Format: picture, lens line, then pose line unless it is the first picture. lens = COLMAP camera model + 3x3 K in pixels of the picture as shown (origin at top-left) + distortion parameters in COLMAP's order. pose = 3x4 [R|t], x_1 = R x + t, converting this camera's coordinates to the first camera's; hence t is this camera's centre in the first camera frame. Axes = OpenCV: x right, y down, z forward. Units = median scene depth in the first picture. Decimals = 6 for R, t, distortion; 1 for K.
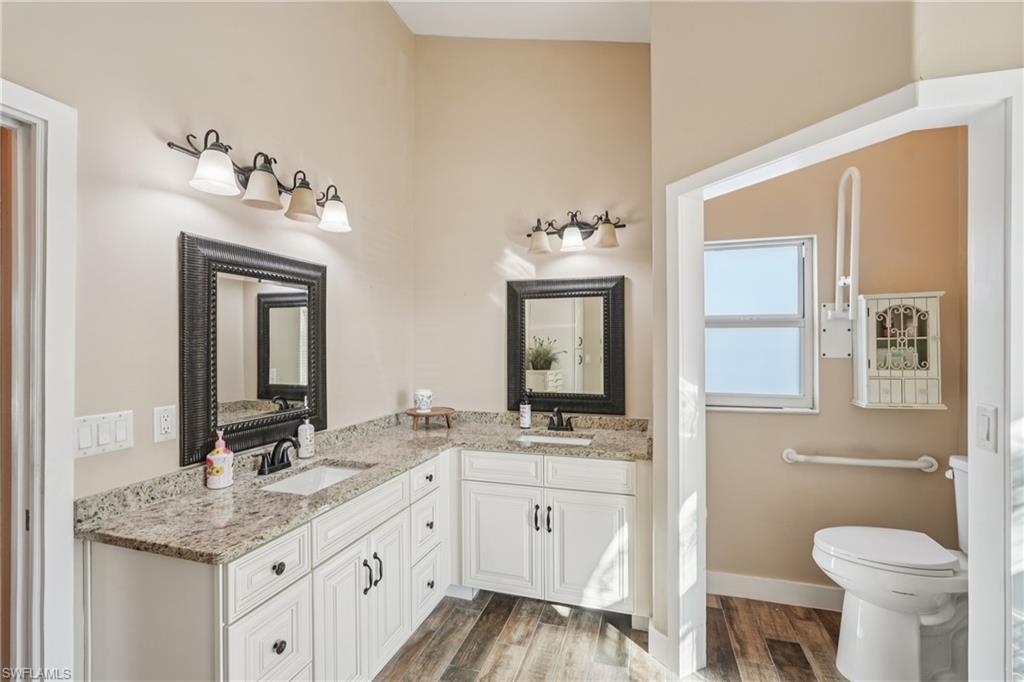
lens RADIAL K [[455.7, 0, 512.0], [0, 455.7, 341.0], [0, 0, 1]] dist [-0.012822, 0.004819]
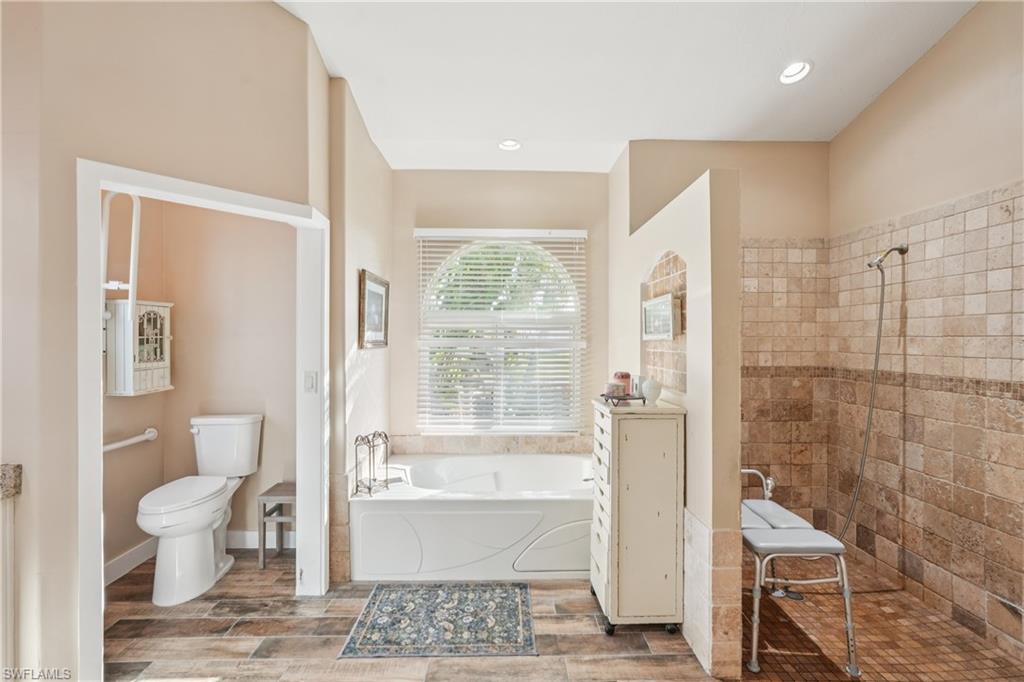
lens RADIAL K [[455.7, 0, 512.0], [0, 455.7, 341.0], [0, 0, 1]] dist [-0.012822, 0.004819]
pose [[-0.328250, 0.000058, 0.944591, -0.673784], [0.001959, 0.999998, 0.000620, 0.006045], [-0.944589, 0.002054, -0.328250, 0.460514]]
